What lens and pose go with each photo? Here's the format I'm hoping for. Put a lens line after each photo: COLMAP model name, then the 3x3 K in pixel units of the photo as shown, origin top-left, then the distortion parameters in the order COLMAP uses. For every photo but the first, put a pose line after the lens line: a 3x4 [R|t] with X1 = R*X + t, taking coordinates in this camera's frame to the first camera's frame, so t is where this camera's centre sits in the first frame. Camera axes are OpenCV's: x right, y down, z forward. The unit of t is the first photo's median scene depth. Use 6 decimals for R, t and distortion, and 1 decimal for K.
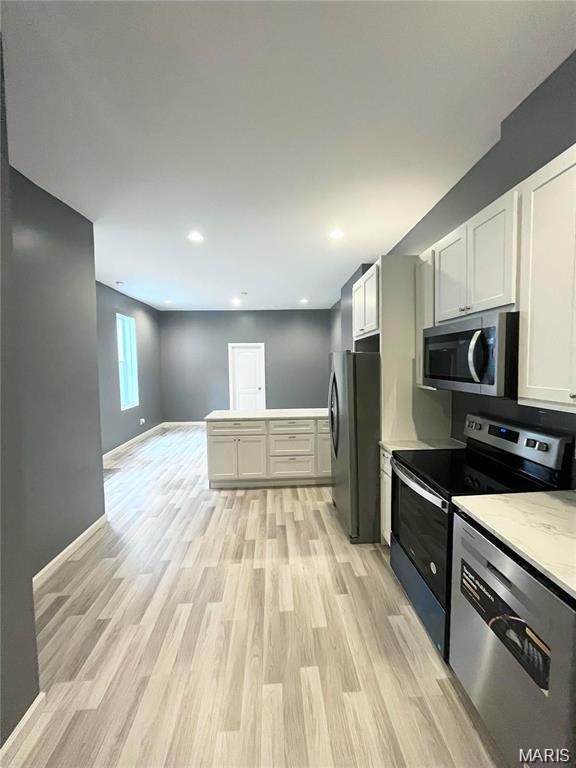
lens RADIAL K [[309.8, 0, 289.1], [0, 309.8, 382.7], [0, 0, 1]] dist [-0.004030, 0.000108]
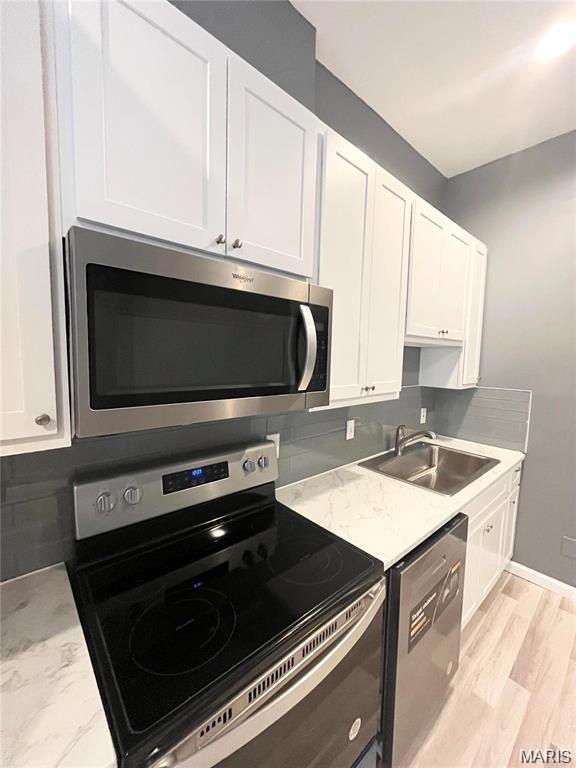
lens RADIAL K [[311.7, 0, 291.8], [0, 311.7, 381.5], [0, 0, 1]] dist [-0.000800, 0.000104]
pose [[-0.623696, -0.061705, 0.779228, 0.110872], [0.036852, 0.993450, 0.108165, -0.064984], [-0.780798, 0.096178, -0.617337, 1.054048]]
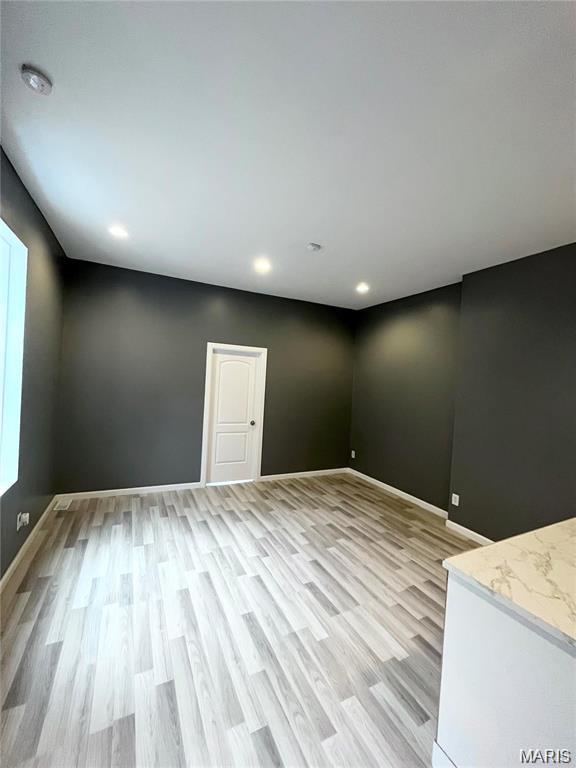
lens RADIAL K [[309.8, 0, 289.1], [0, 309.8, 382.7], [0, 0, 1]] dist [-0.004030, 0.000108]
pose [[0.916162, 0.059422, 0.396380, -1.025105], [-0.041141, 0.997667, -0.054472, -0.112779], [-0.398692, 0.033598, 0.916469, 1.580560]]
